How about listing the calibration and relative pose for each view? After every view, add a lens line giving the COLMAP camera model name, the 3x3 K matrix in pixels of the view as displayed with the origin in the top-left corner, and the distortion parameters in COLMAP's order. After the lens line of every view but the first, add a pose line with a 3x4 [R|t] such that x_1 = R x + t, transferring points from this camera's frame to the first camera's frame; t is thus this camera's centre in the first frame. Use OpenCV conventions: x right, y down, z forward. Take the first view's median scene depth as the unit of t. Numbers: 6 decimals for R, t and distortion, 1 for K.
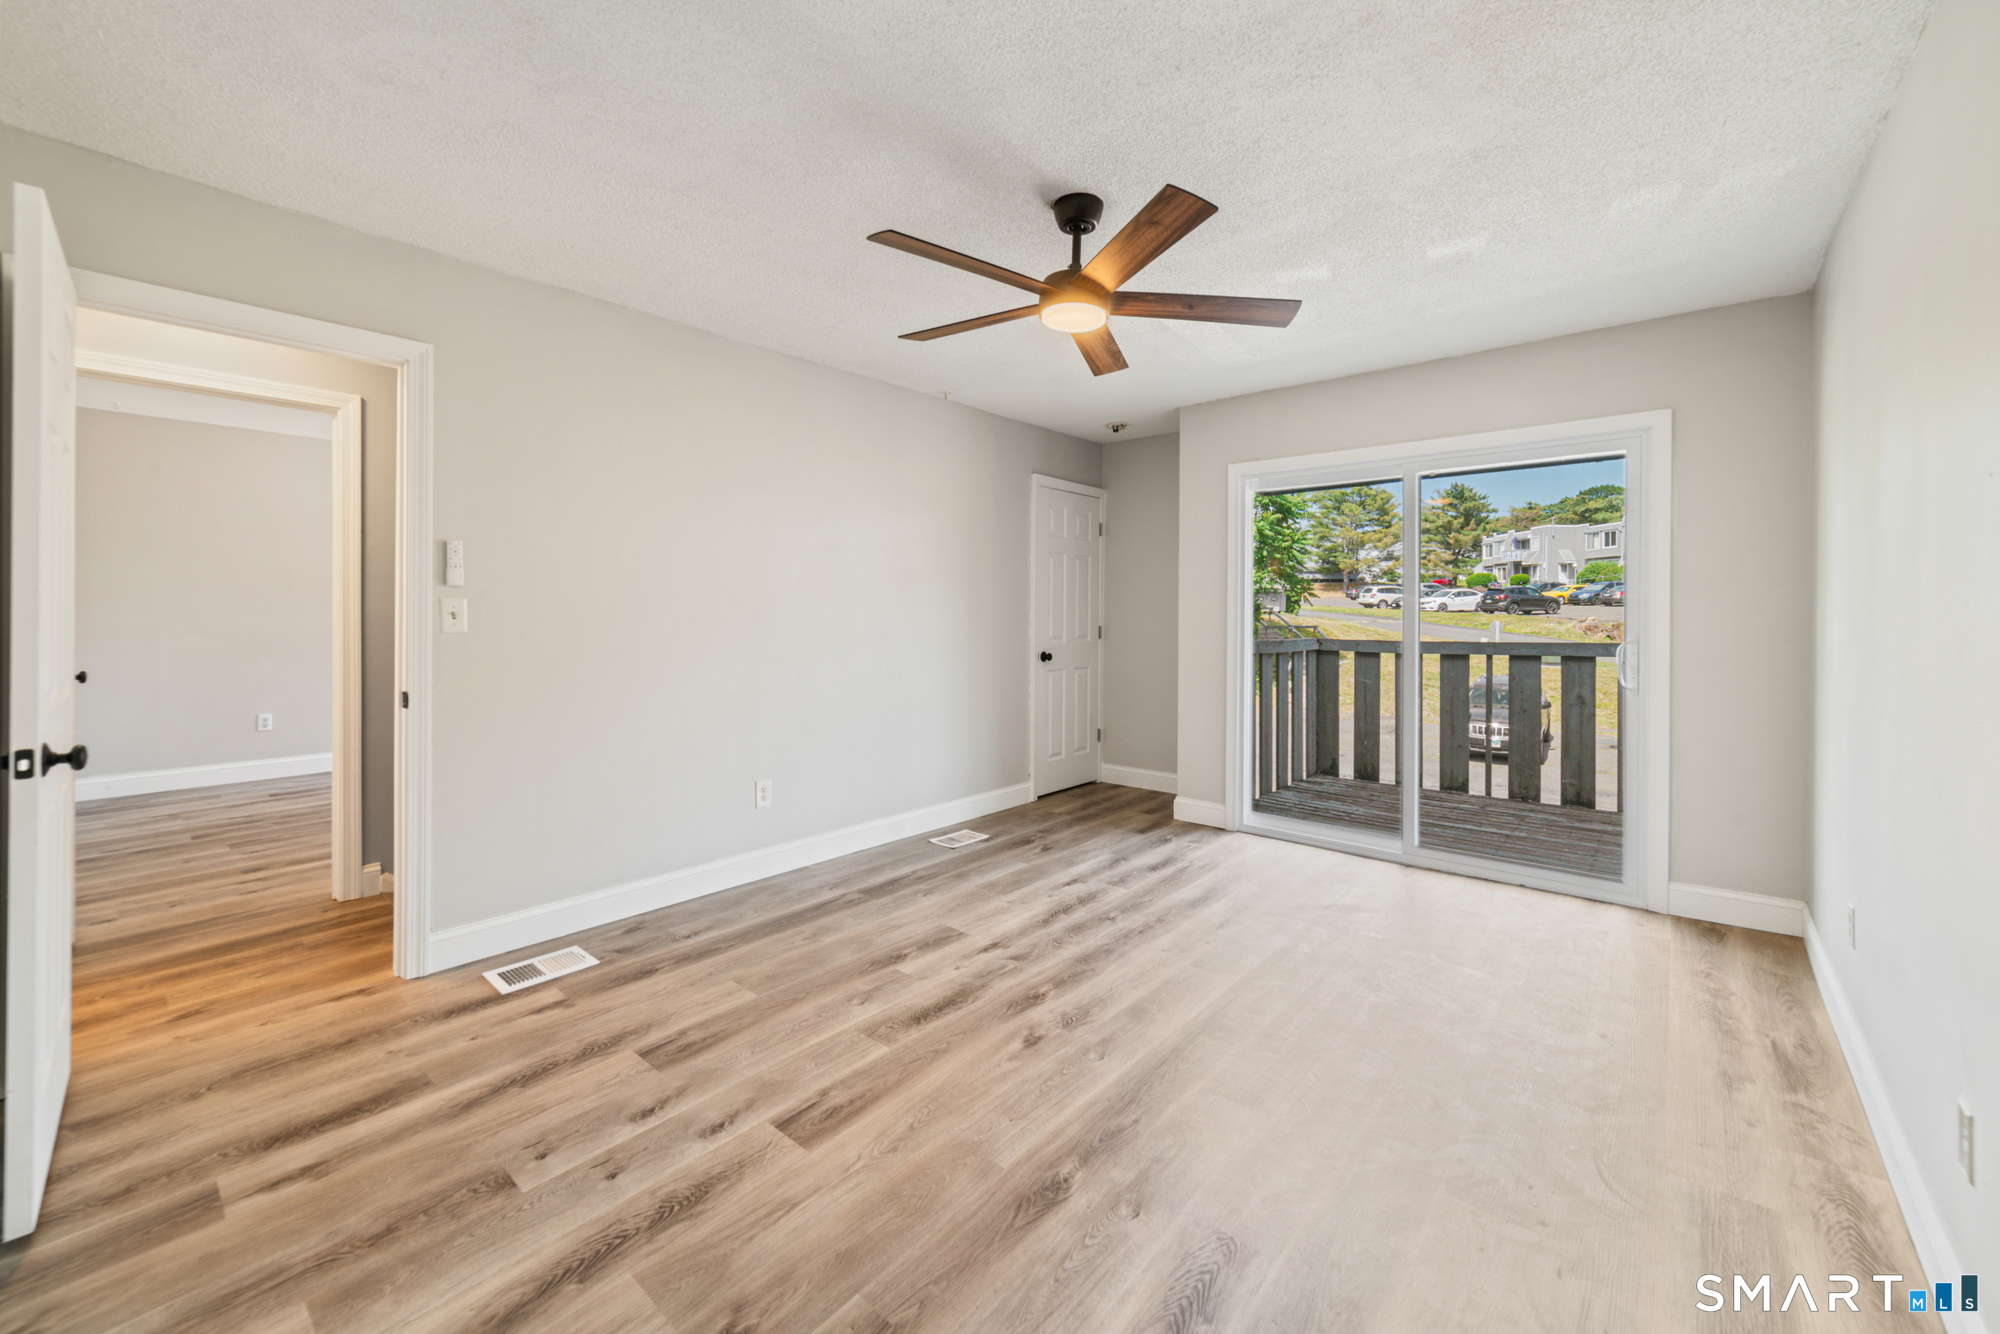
lens RADIAL K [[784.8, 0, 994.7], [0, 784.8, 634.7], [0, 0, 1]] dist [-0.001492, 0.000834]
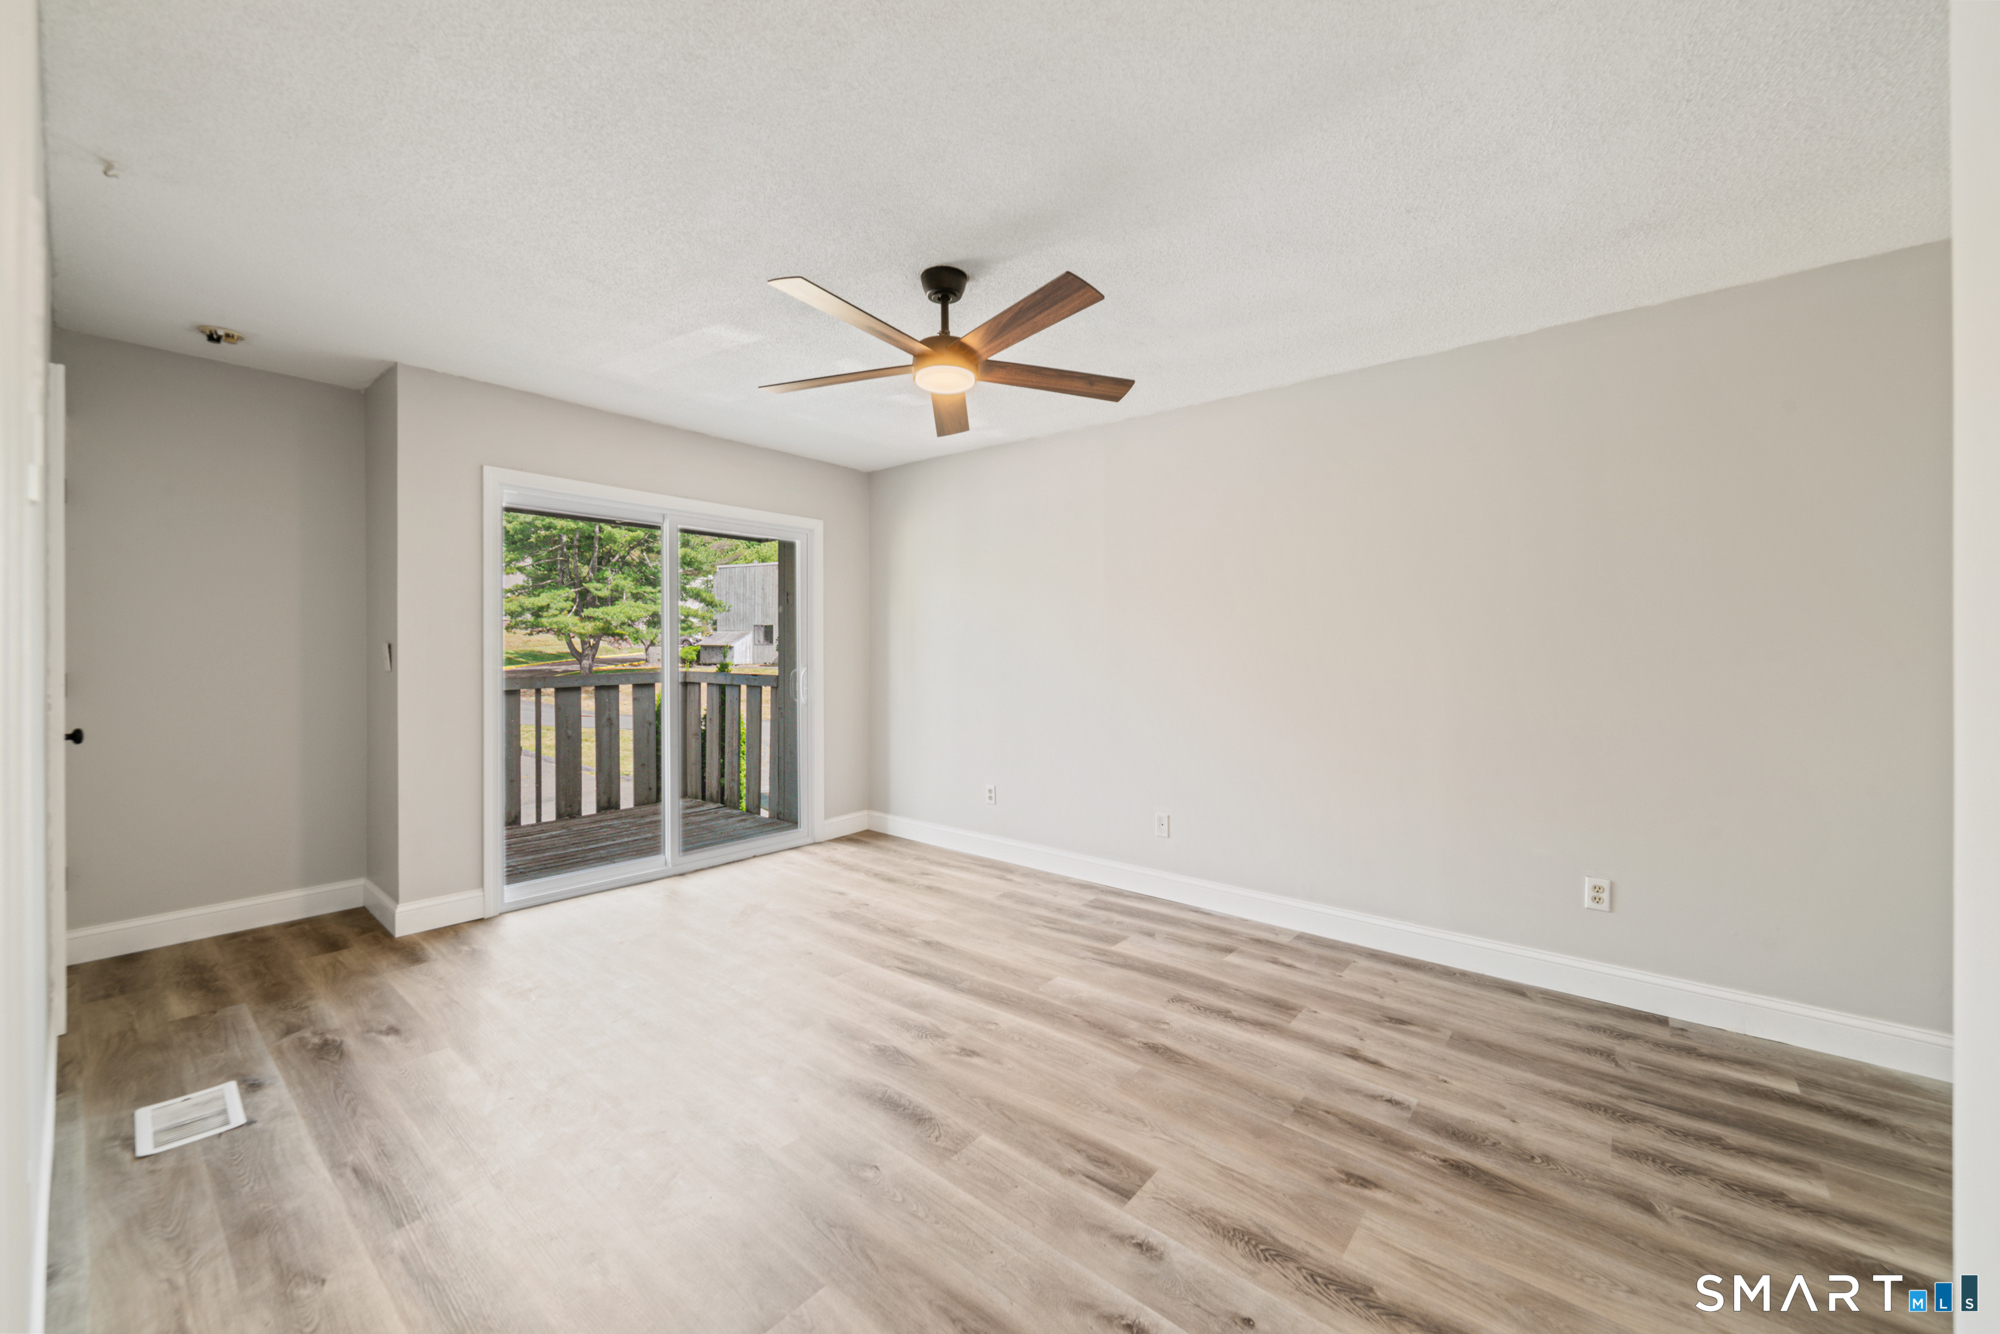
lens RADIAL K [[784.8, 0, 994.7], [0, 784.8, 634.7], [0, 0, 1]] dist [-0.001492, 0.000834]
pose [[-0.024991, 0.019505, 0.999497, -0.772475], [0.024992, 0.999509, -0.018880, -0.018772], [-0.999375, 0.024508, -0.025466, 0.739071]]
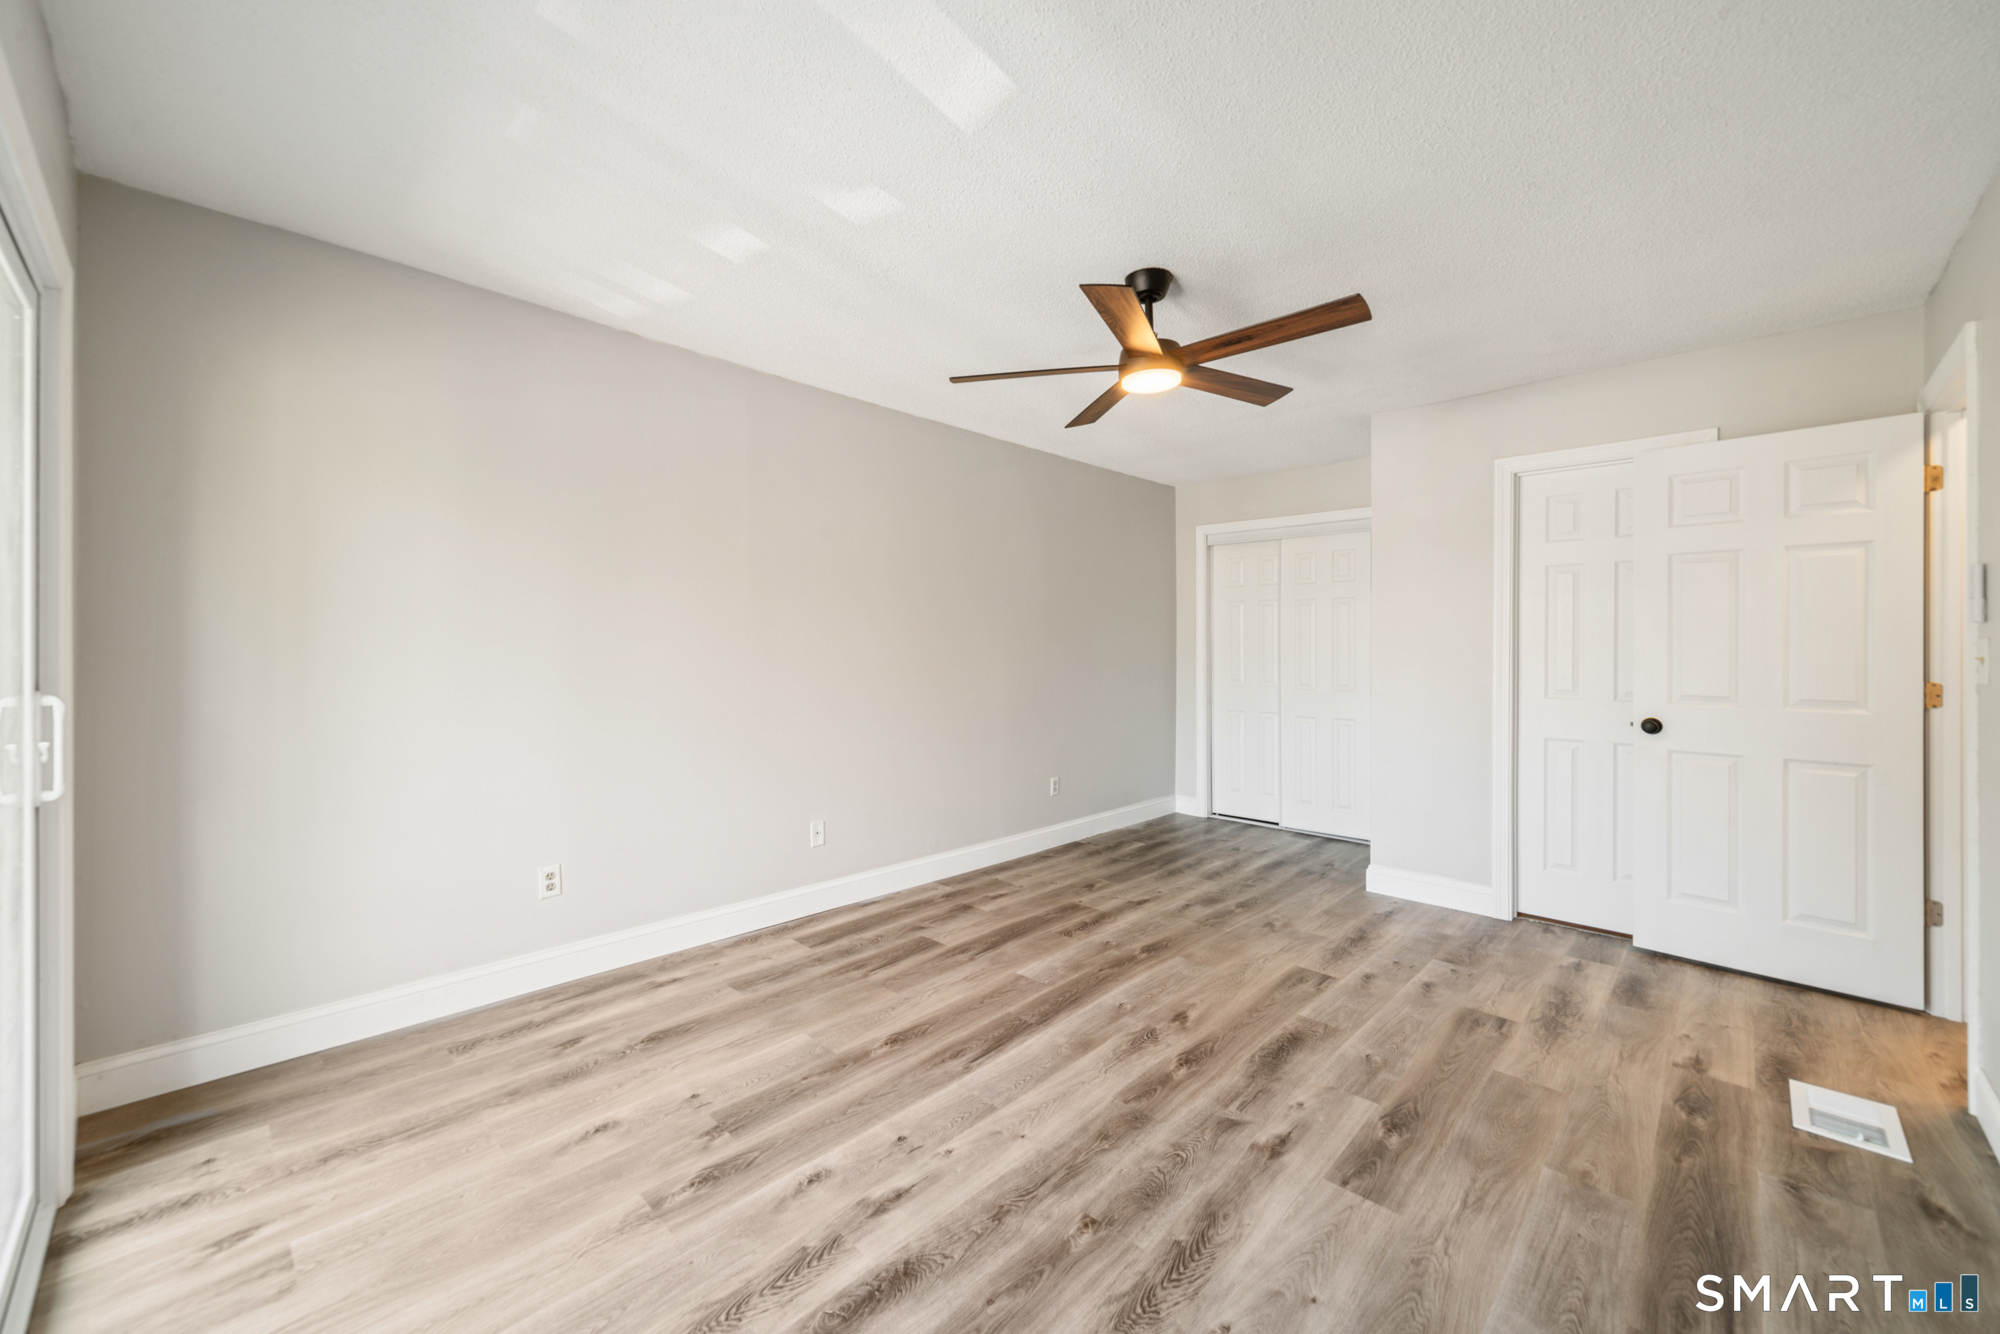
lens RADIAL K [[761.6, 0, 1011.2], [0, 761.6, 707.2], [0, 0, 1]] dist [-0.002023, 0.000000]
pose [[-0.999357, -0.010224, 0.034362, 0.199621], [-0.006503, 0.994272, 0.106679, -0.044022], [-0.035256, 0.106387, -0.993700, 1.573473]]
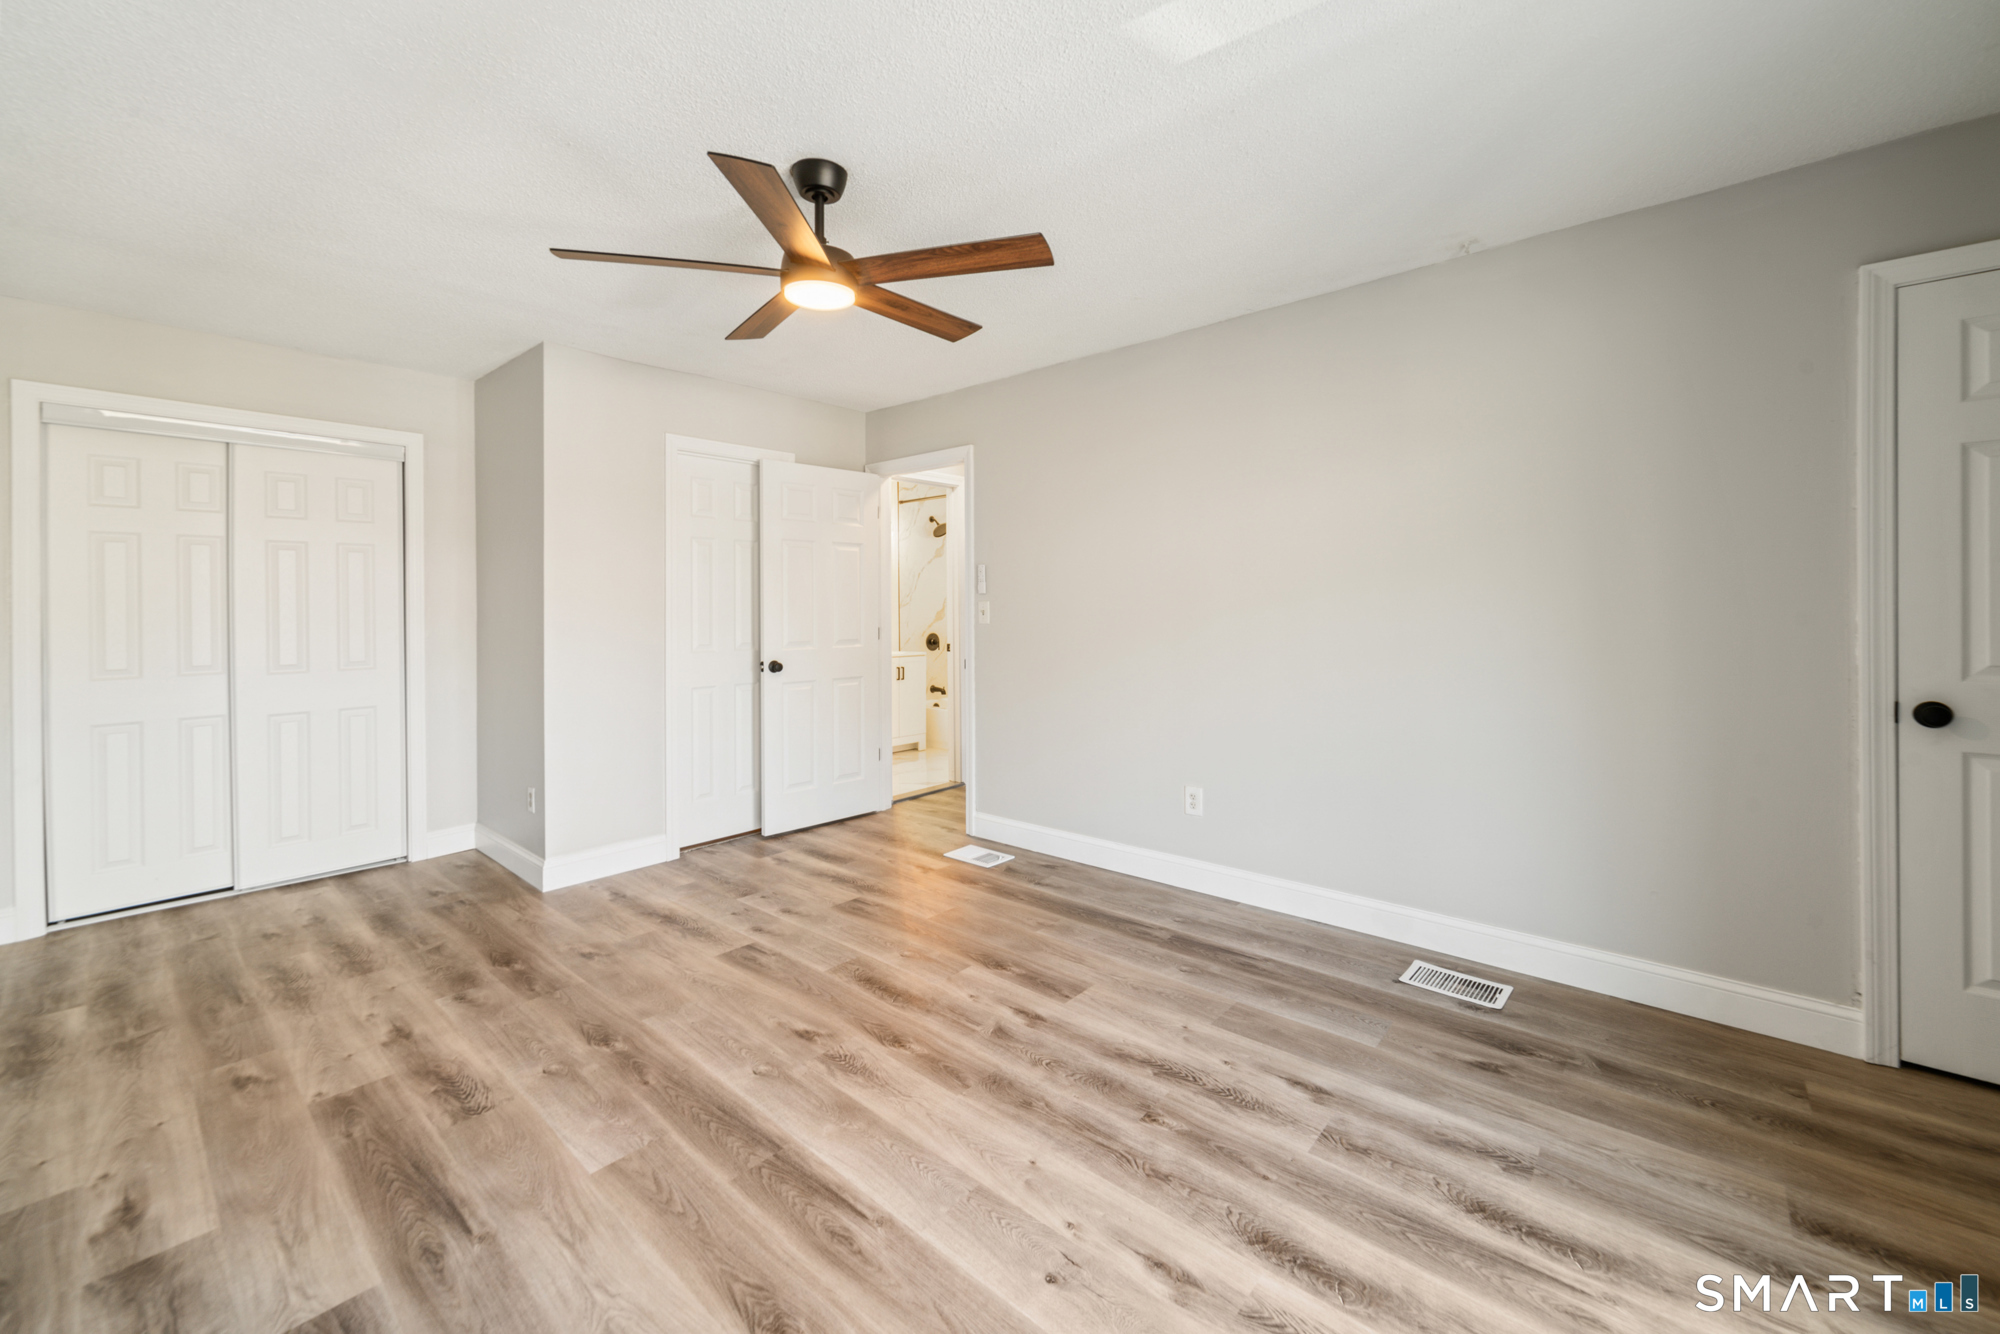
lens RADIAL K [[796.3, 0, 989.3], [0, 796.3, 610.6], [0, 0, 1]] dist [-0.000949, 0.000345]
pose [[-0.009686, -0.001575, -0.999952, 0.802103], [-0.022309, 0.999750, -0.001358, -0.020013], [0.999704, 0.022295, -0.009719, 0.930888]]
